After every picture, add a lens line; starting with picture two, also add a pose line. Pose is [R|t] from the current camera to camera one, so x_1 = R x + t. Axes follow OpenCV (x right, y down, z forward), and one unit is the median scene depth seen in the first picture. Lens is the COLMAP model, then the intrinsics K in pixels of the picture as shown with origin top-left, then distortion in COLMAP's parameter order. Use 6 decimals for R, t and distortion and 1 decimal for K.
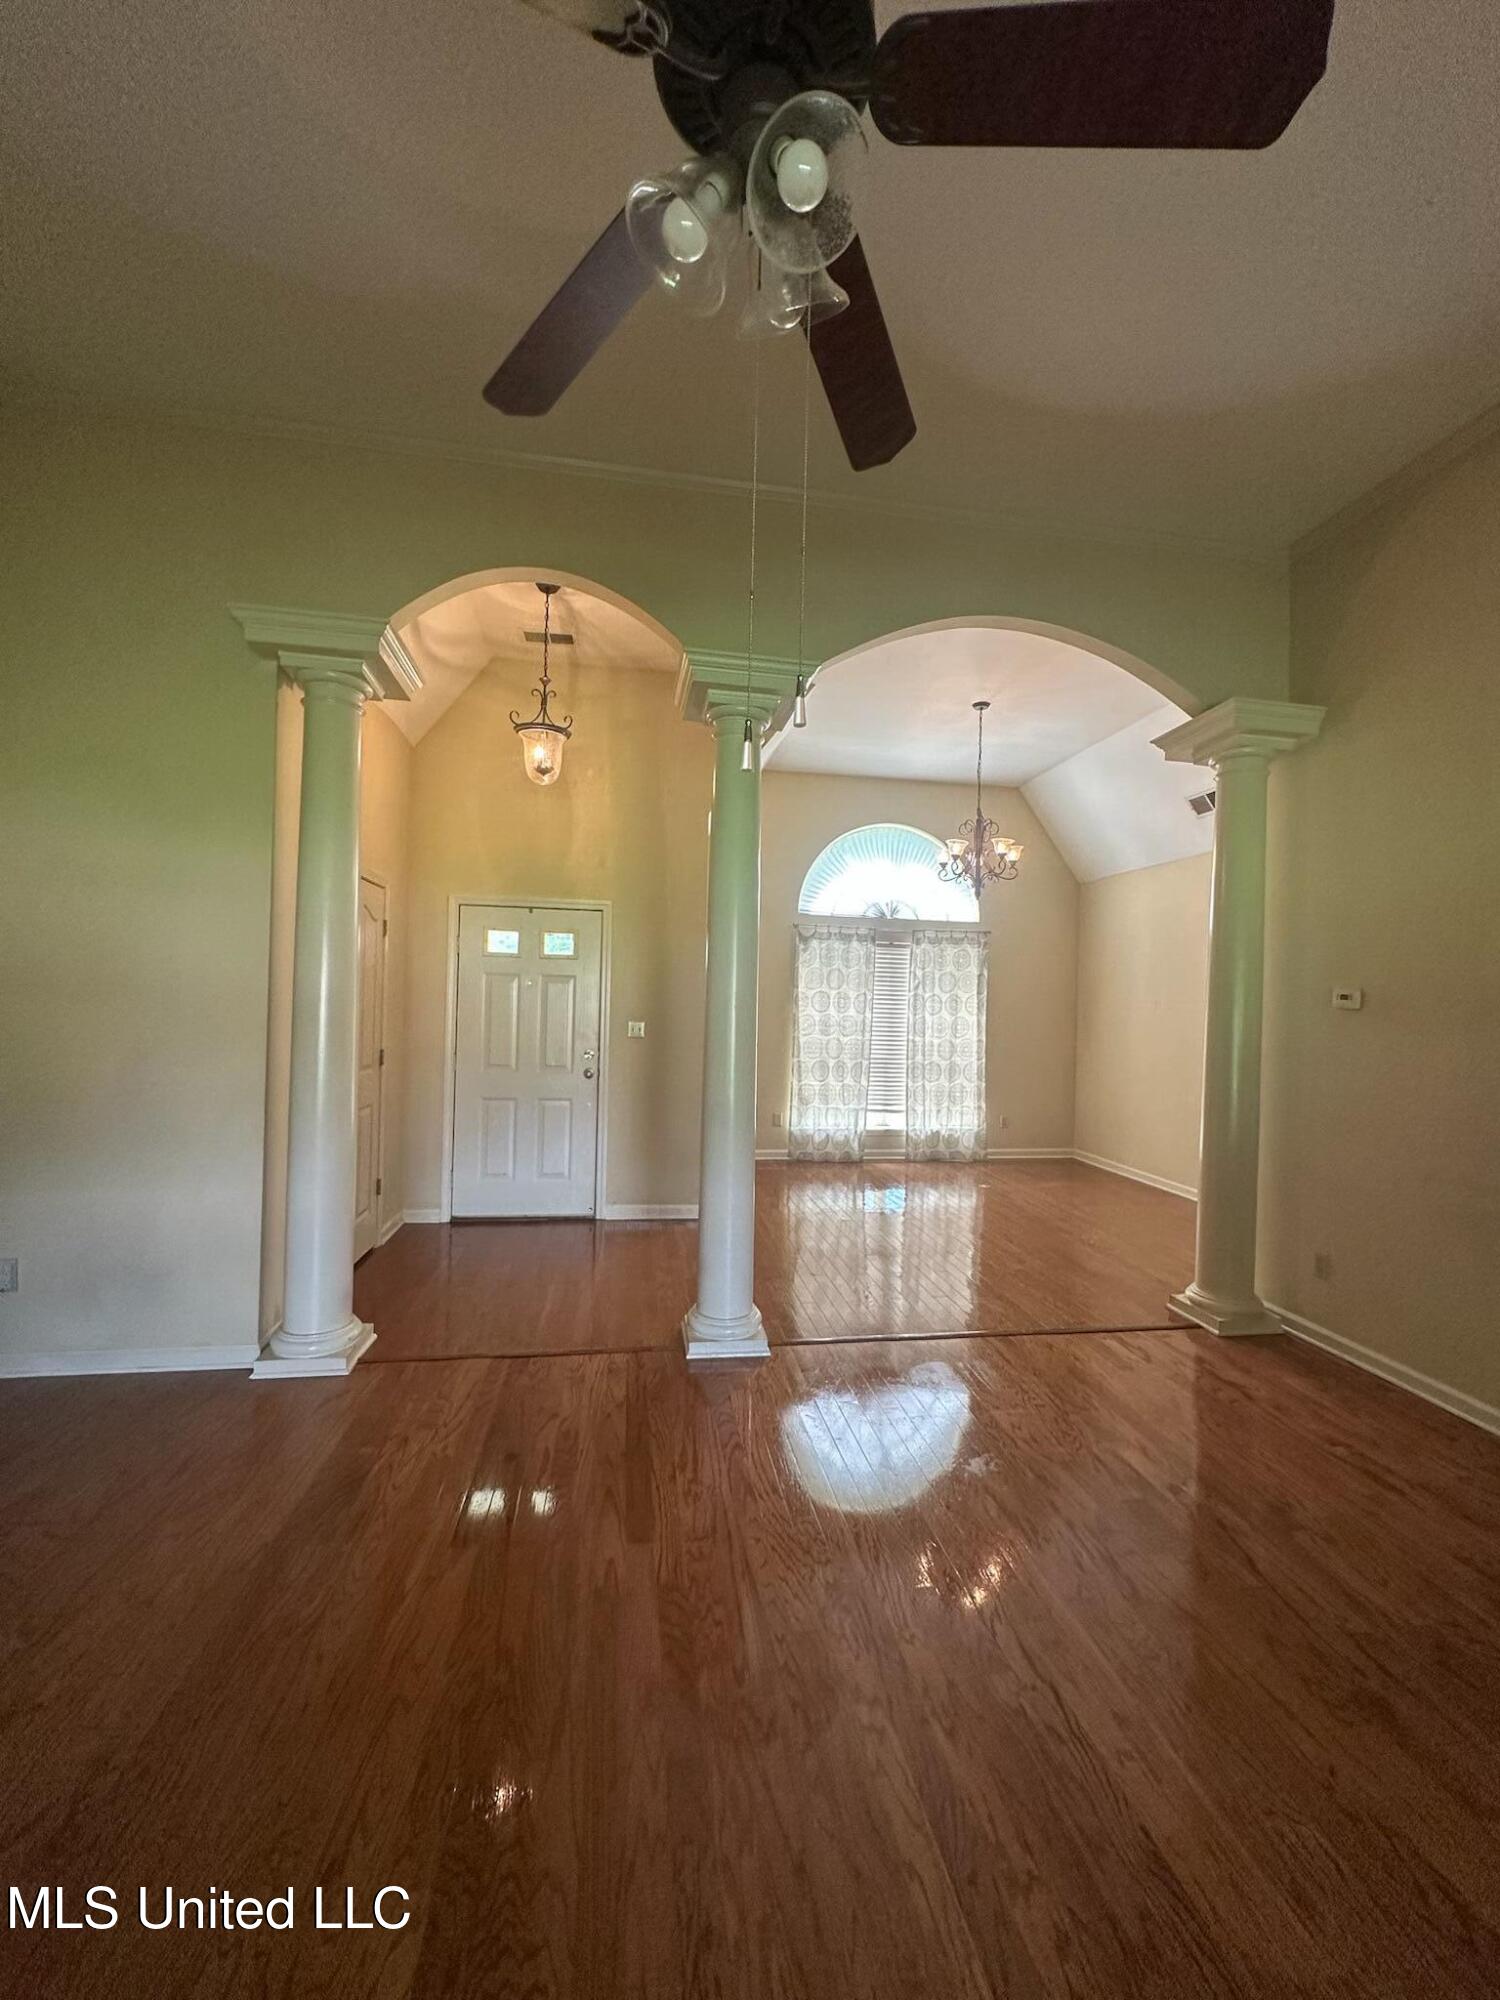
lens RADIAL K [[795.7, 0, 747.0], [0, 795.7, 998.2], [0, 0, 1]] dist [-0.000968, 0.000618]
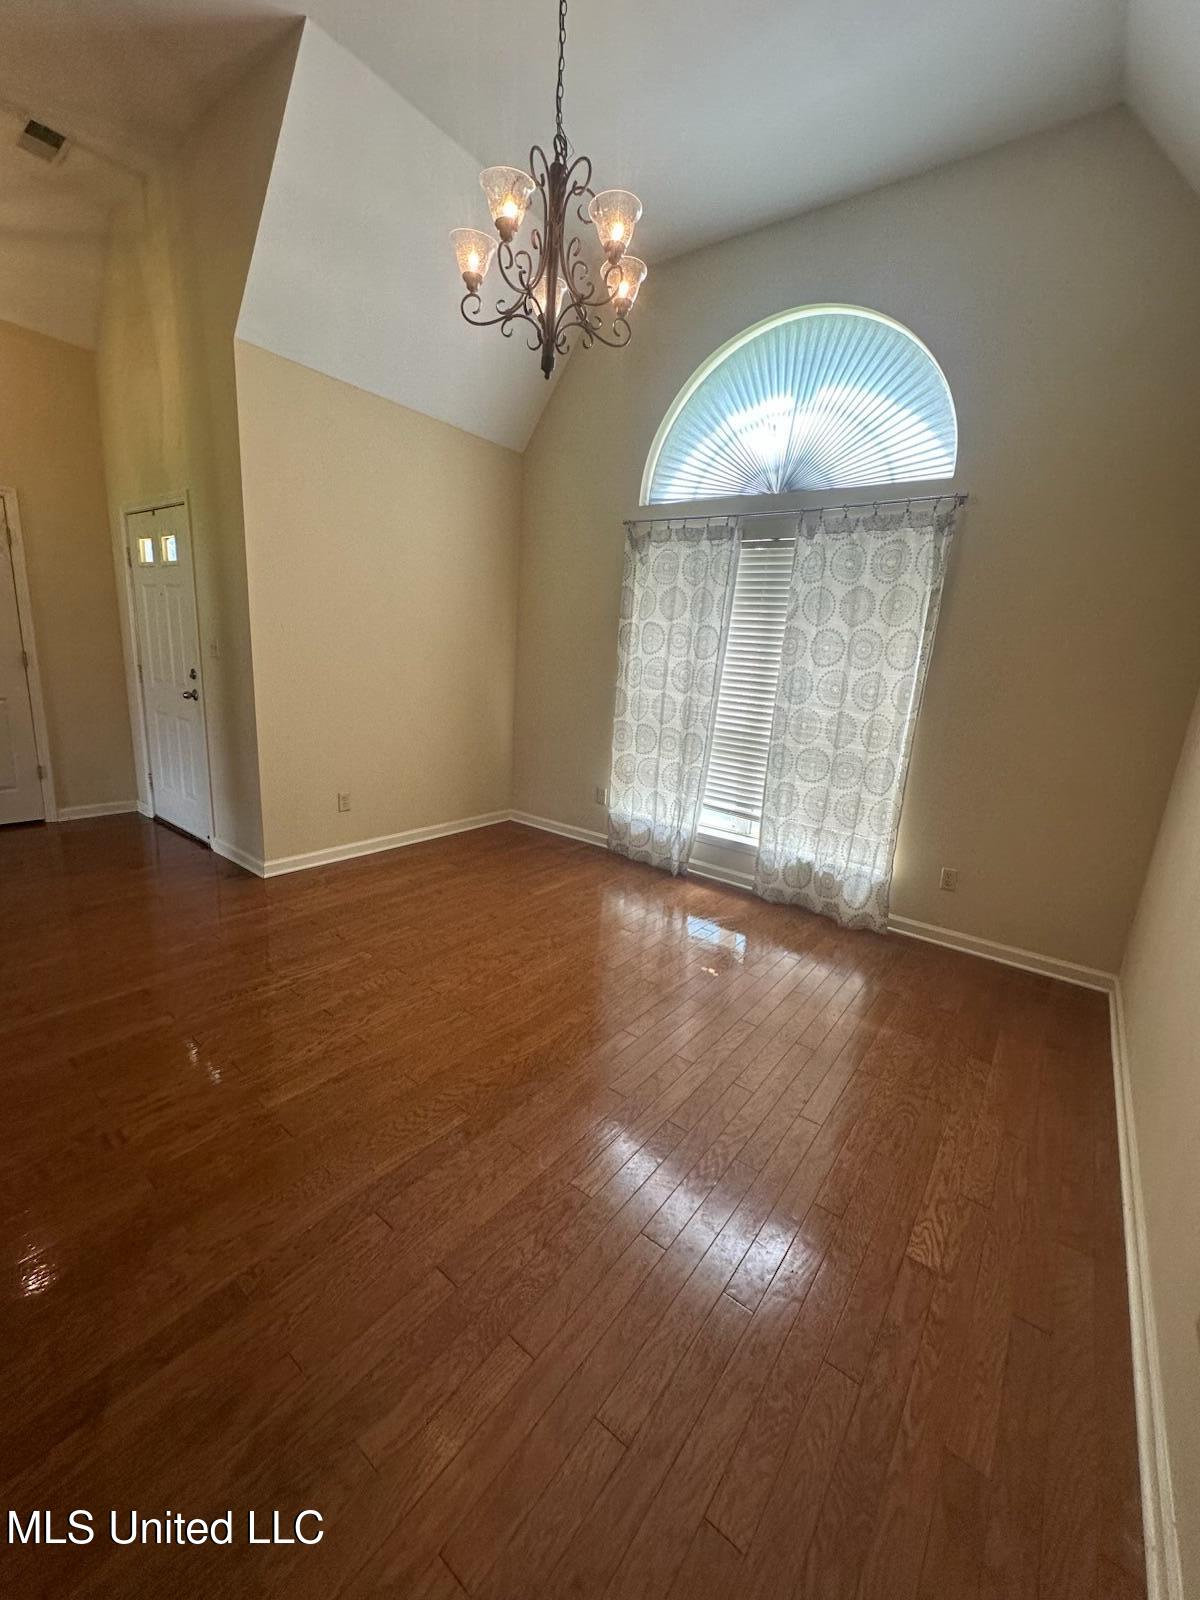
lens RADIAL K [[636.6, 0, 599.5], [0, 636.6, 798.9], [0, 0, 1]] dist [-0.000968, 0.000618]
pose [[0.696711, 0.182812, -0.693667, 0.820831], [-0.043672, 0.975998, 0.213355, 0.042632], [0.716021, -0.118353, 0.687972, 1.011841]]
